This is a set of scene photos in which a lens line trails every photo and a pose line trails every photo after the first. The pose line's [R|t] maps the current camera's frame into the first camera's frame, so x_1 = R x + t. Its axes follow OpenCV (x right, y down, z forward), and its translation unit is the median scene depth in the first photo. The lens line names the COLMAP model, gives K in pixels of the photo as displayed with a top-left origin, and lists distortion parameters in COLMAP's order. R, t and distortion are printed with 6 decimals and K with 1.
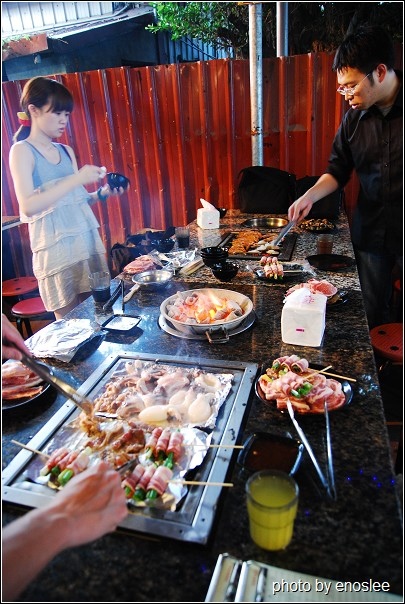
lens RADIAL K [[429.9, 0, 202.5], [0, 429.9, 302.0], [0, 0, 1]] dist [-0.024666, 0.001033]
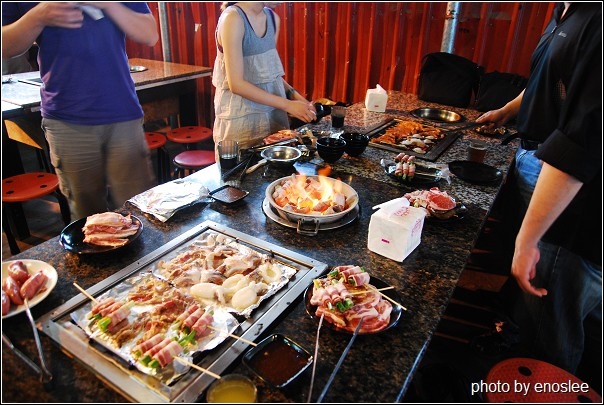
lens RADIAL K [[429.9, 0, 302.3], [0, 429.9, 187.8], [0, 0, 1]] dist [-0.024666, 0.001033]
pose [[0.955677, 0.198338, -0.217584, 0.219386], [-0.187692, 0.979818, 0.068767, -0.076585], [0.226832, -0.024880, 0.973616, 0.022961]]
